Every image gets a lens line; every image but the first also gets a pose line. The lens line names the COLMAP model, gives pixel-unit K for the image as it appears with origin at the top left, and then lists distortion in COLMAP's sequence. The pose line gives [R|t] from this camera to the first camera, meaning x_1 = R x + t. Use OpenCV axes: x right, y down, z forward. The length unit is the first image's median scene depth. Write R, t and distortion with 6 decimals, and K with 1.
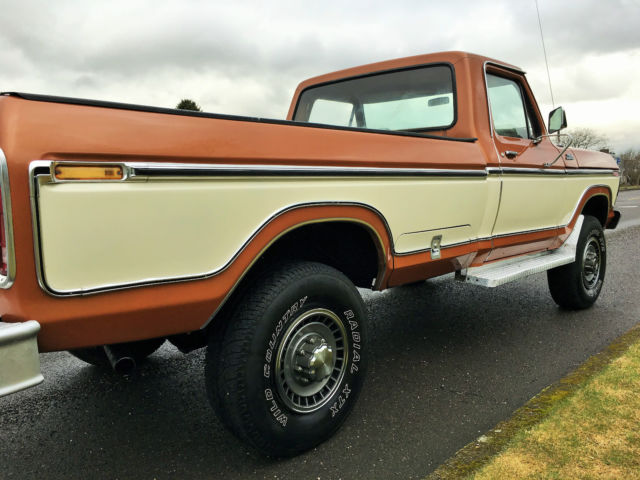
lens RADIAL K [[539.2, 0, 317.5], [0, 539.2, 236.2], [0, 0, 1]] dist [0.087896, -0.110113]
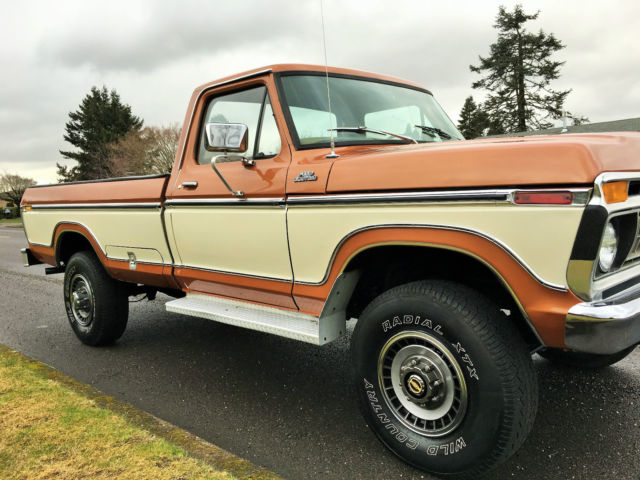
lens RADIAL K [[539.2, 0, 317.5], [0, 539.2, 236.2], [0, 0, 1]] dist [0.087896, -0.110113]
pose [[0.000030, 0.099340, -0.995054, 1.876517], [-0.055230, 0.993535, 0.099187, -0.240213], [0.998474, 0.054954, 0.005516, 1.749758]]
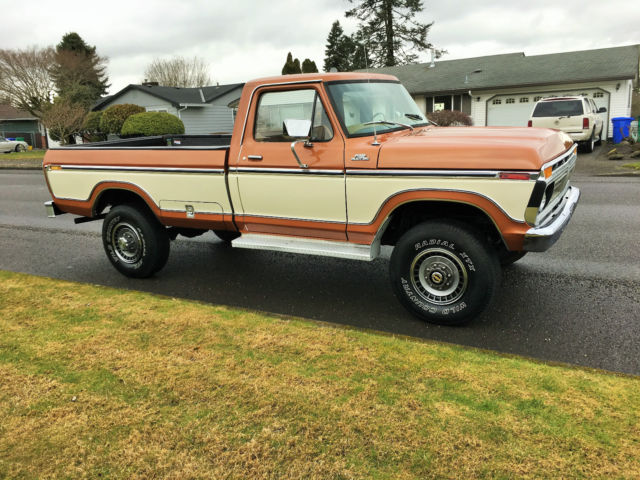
lens RADIAL K [[539.2, 0, 317.5], [0, 539.2, 236.2], [0, 0, 1]] dist [0.087896, -0.110113]
pose [[0.238987, 0.224796, -0.944644, 2.432276], [-0.049913, 0.974392, 0.219247, -0.375203], [0.969739, -0.005247, 0.244087, 1.176395]]
